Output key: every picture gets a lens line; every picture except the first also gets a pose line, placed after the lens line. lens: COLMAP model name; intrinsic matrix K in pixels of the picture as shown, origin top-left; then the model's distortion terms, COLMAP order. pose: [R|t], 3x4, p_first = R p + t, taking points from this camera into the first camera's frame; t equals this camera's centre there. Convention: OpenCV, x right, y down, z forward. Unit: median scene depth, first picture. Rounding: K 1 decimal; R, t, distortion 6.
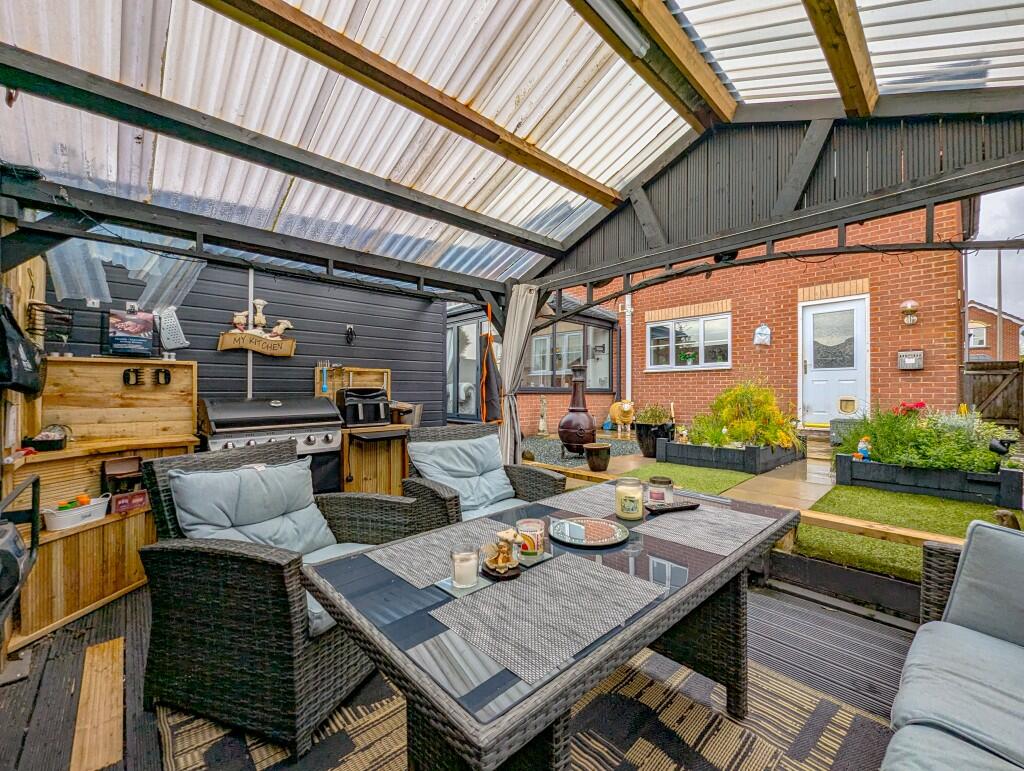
lens RADIAL K [[421.7, 0, 516.0], [0, 421.7, 387.8], [0, 0, 1]] dist [-0.001411, -0.000876]
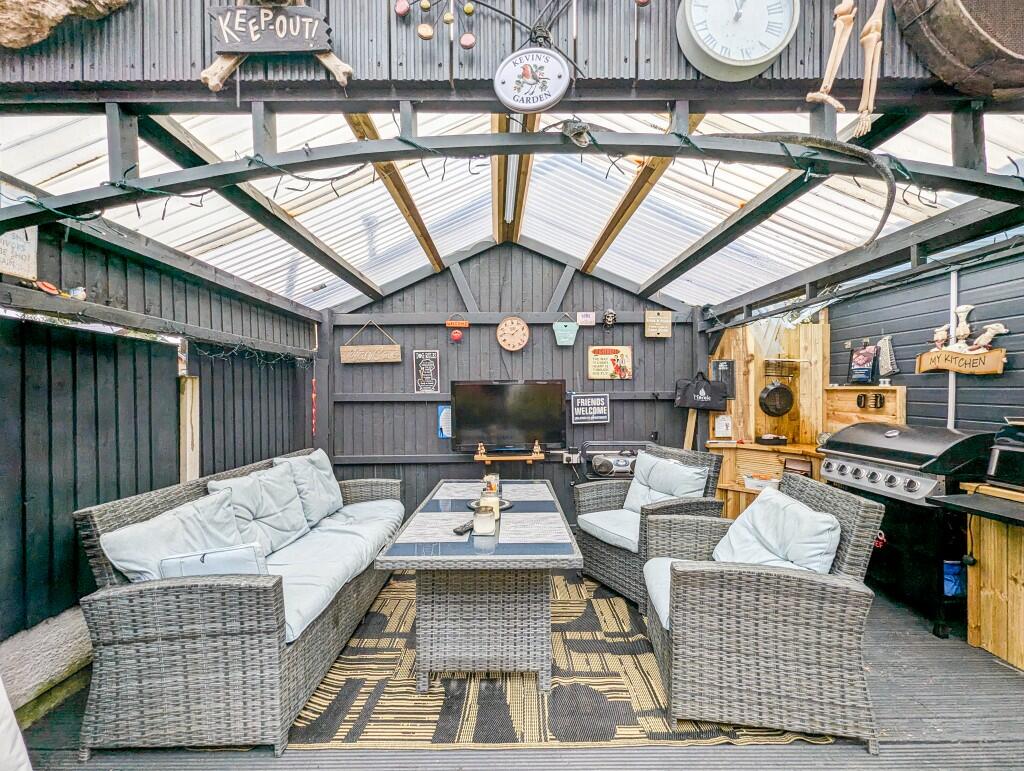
lens RADIAL K [[421.7, 0, 508.0], [0, 421.7, 391.2], [0, 0, 1]] dist [-0.001411, -0.000876]
pose [[-0.676986, 0.002942, -0.735990, 0.603900], [0.000892, 0.999995, 0.003177, -0.052894], [0.735996, 0.001494, -0.676985, 0.961222]]
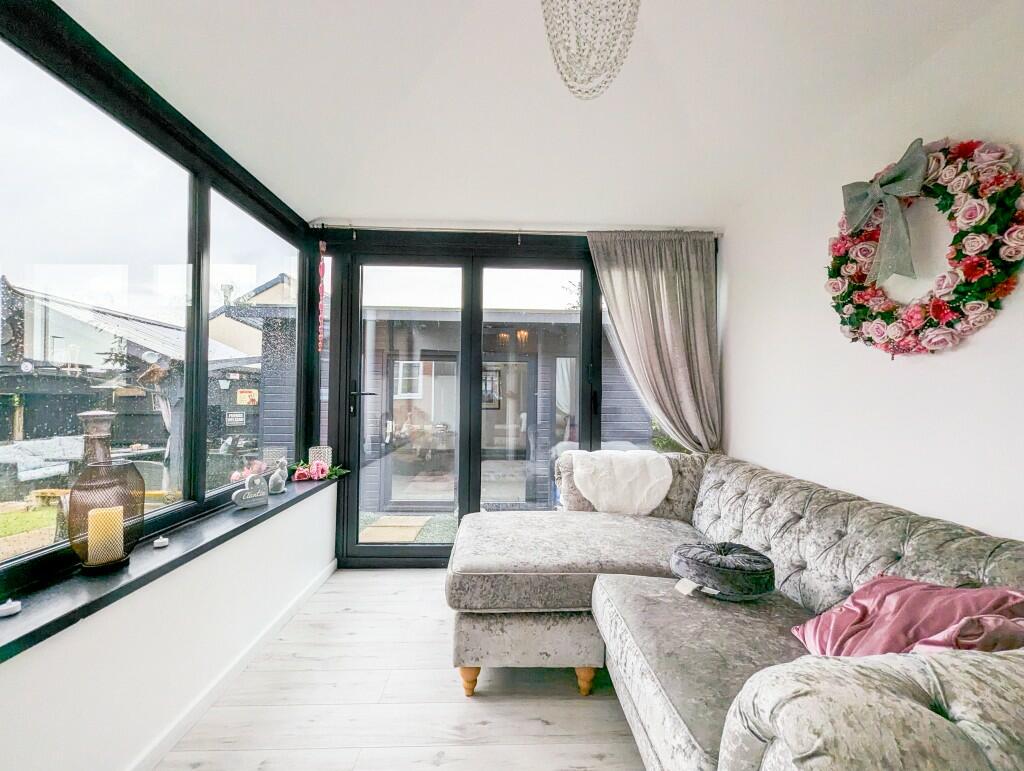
lens RADIAL K [[421.7, 0, 509.4], [0, 421.7, 387.7], [0, 0, 1]] dist [-0.001411, -0.000876]
pose [[-0.660600, -0.020936, -0.750446, 0.383887], [-0.009177, 0.999762, -0.019813, -0.154393], [0.750682, -0.006202, -0.660635, 3.304910]]
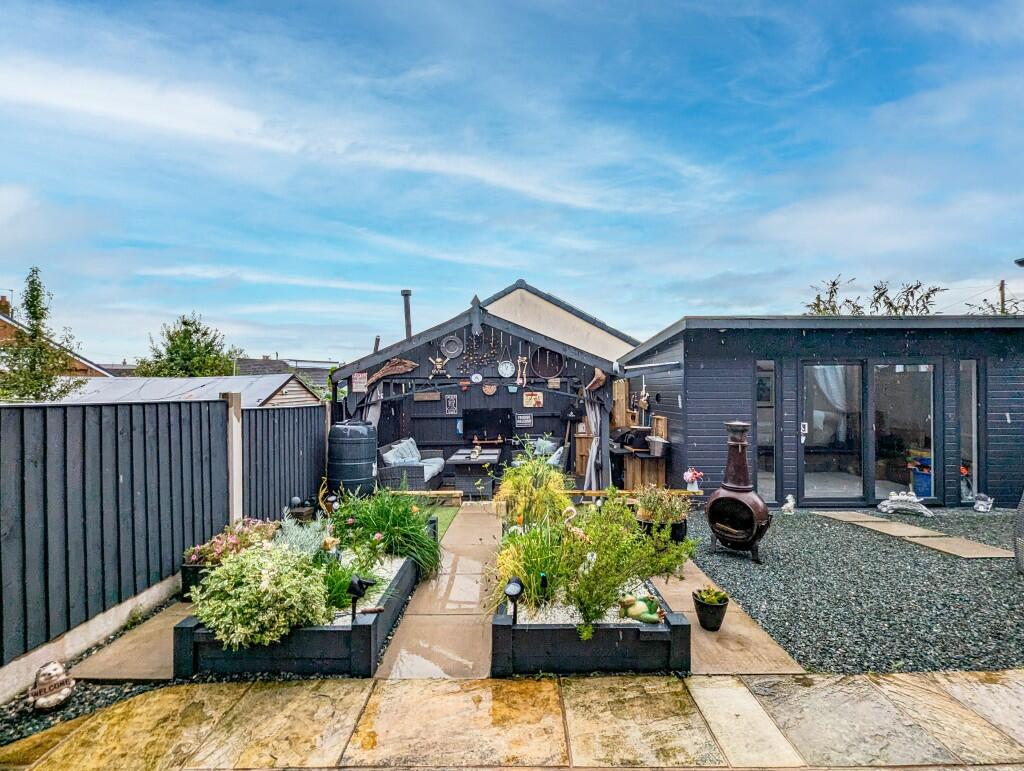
lens RADIAL K [[421.7, 0, 517.1], [0, 421.7, 388.0], [0, 0, 1]] dist [-0.001411, -0.000876]
pose [[-0.679110, 0.006207, -0.734010, 1.604055], [0.009902, 0.999951, -0.000706, -0.209906], [0.733970, -0.007748, -0.679138, 2.157937]]
